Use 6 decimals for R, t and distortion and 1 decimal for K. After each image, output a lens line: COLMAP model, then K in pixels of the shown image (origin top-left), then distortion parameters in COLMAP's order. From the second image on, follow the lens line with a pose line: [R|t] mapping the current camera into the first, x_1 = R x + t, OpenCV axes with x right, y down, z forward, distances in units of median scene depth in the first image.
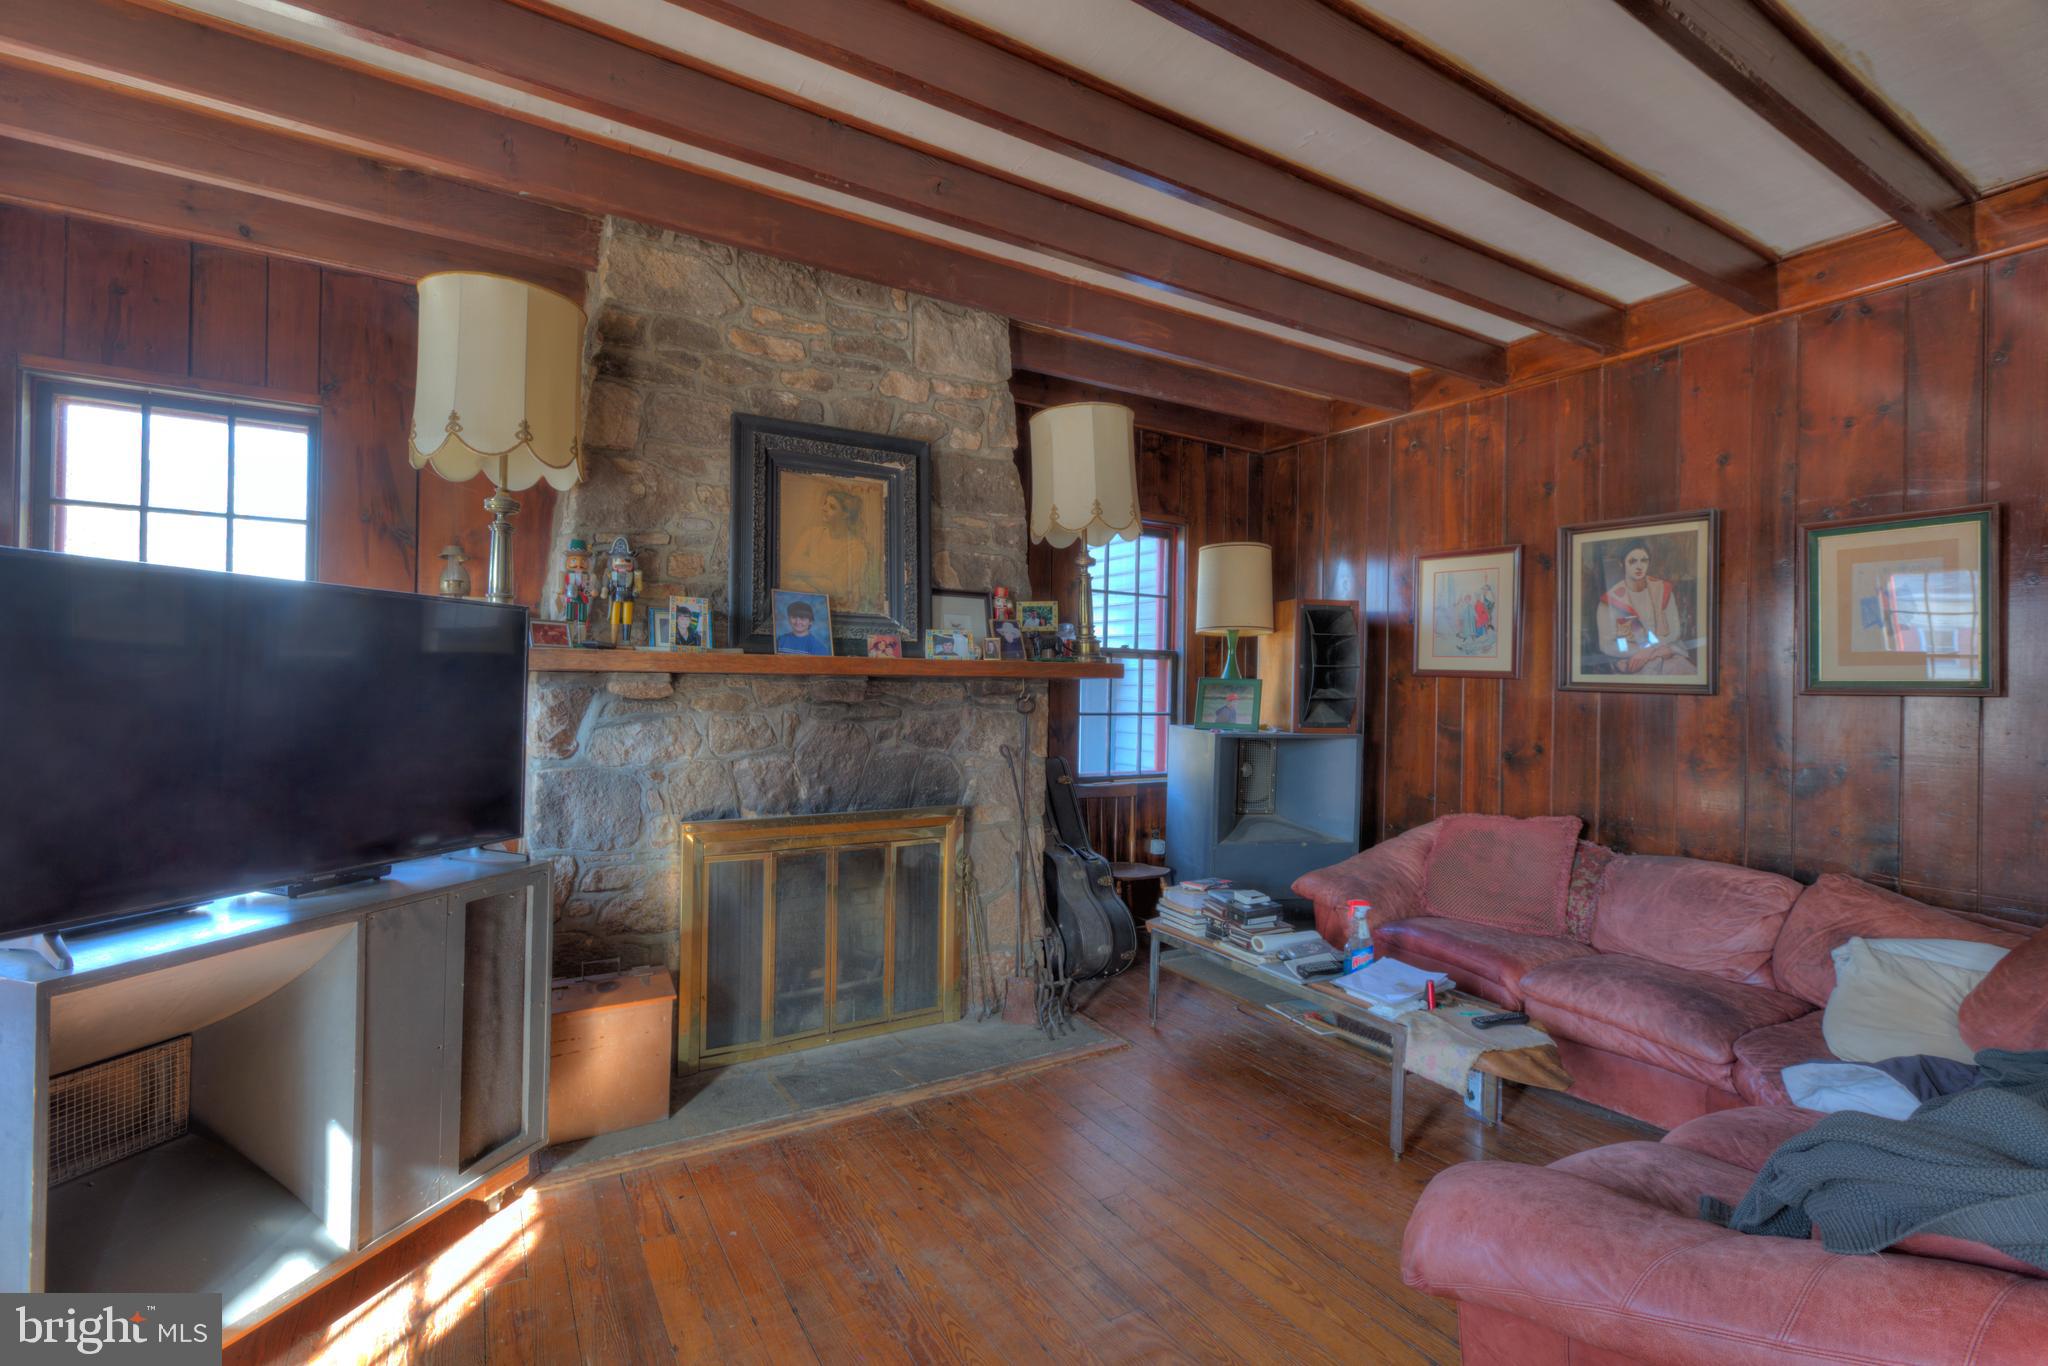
lens RADIAL K [[922.2, 0, 1044.6], [0, 922.2, 682.9], [0, 0, 1]] dist [-0.000923, 0.000749]
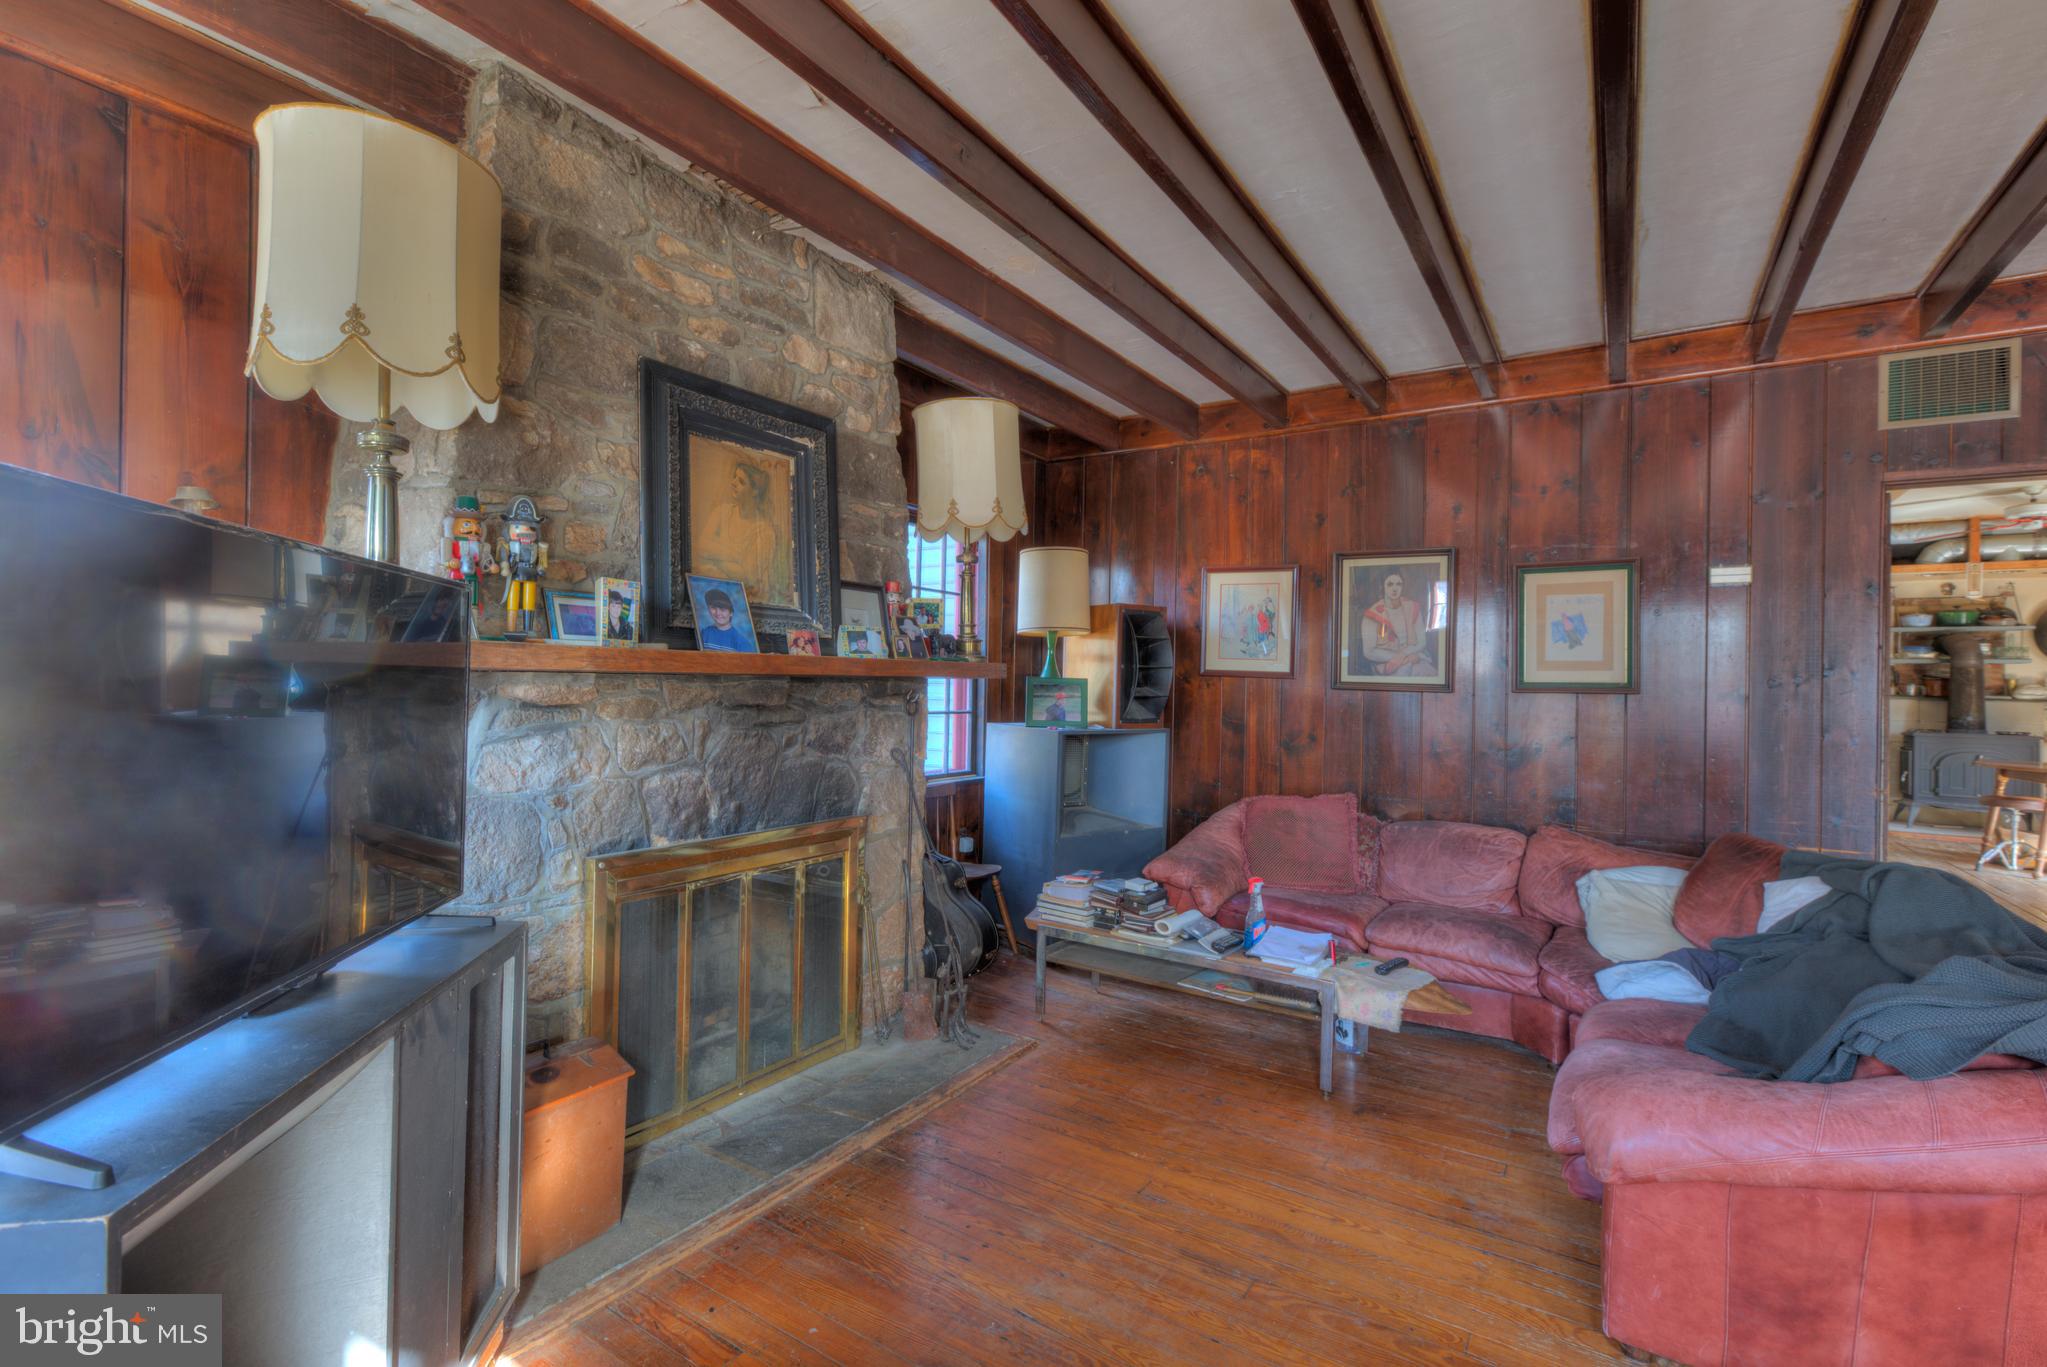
lens RADIAL K [[921.8, 0, 1028.6], [0, 921.8, 682.3], [0, 0, 1]] dist [-0.000923, 0.000749]
pose [[0.902470, -0.000277, 0.430754, -0.363456], [-0.002851, 0.999974, 0.006617, -0.008010], [-0.430744, -0.007200, 0.902445, 0.099798]]
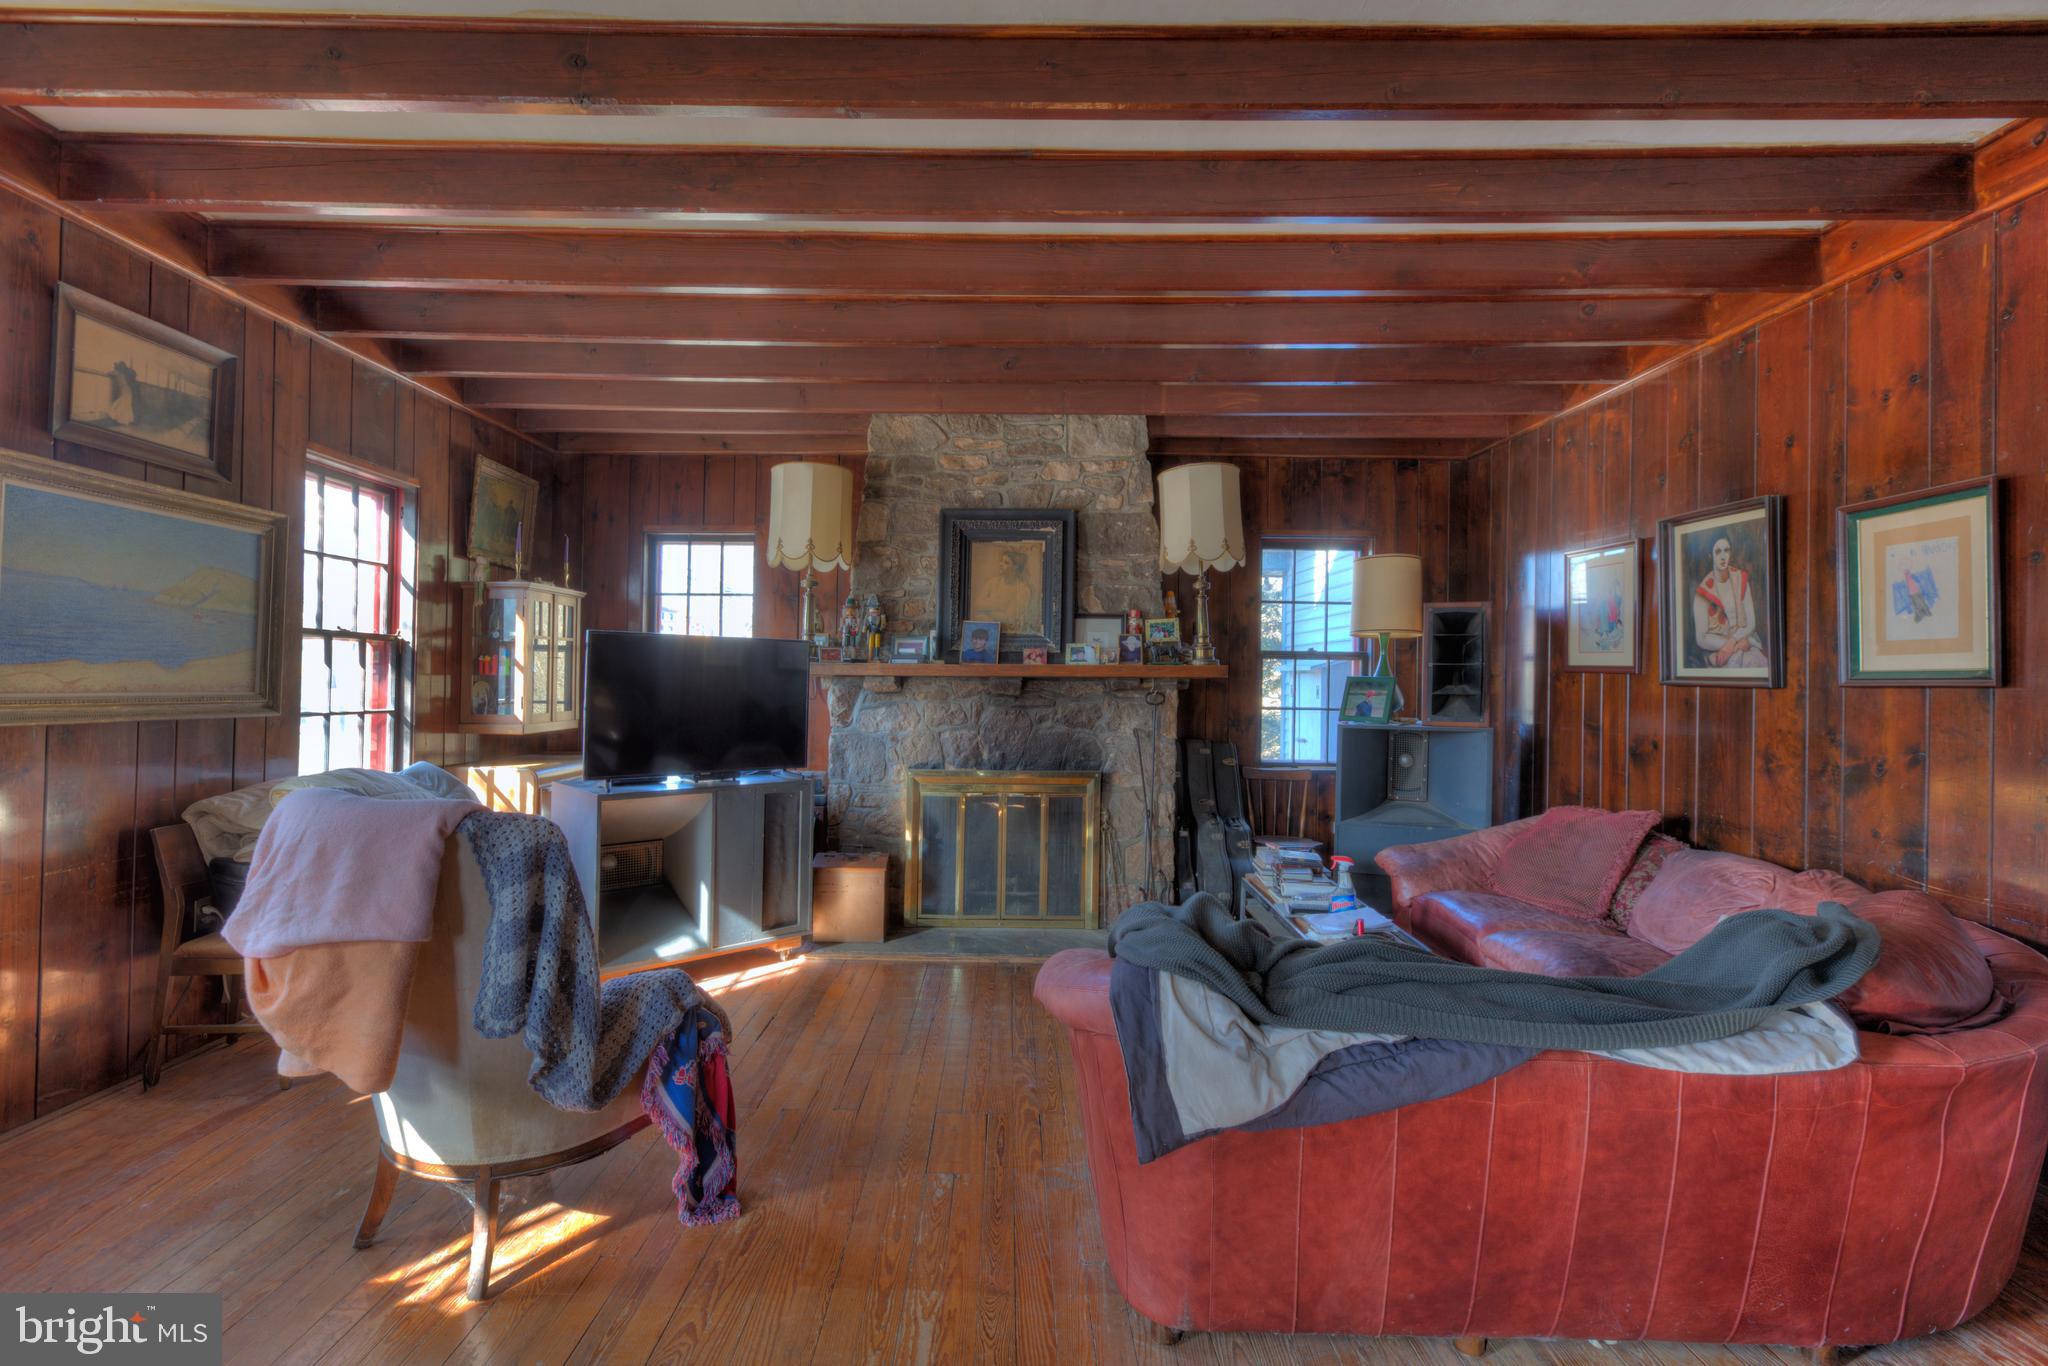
lens RADIAL K [[922.2, 0, 982.7], [0, 922.2, 679.5], [0, 0, 1]] dist [-0.000923, 0.000749]
pose [[0.836245, -0.008524, -0.548289, 0.552561], [0.004317, 0.999951, -0.008963, 0.009011], [0.548338, 0.005128, 0.836241, -0.256431]]
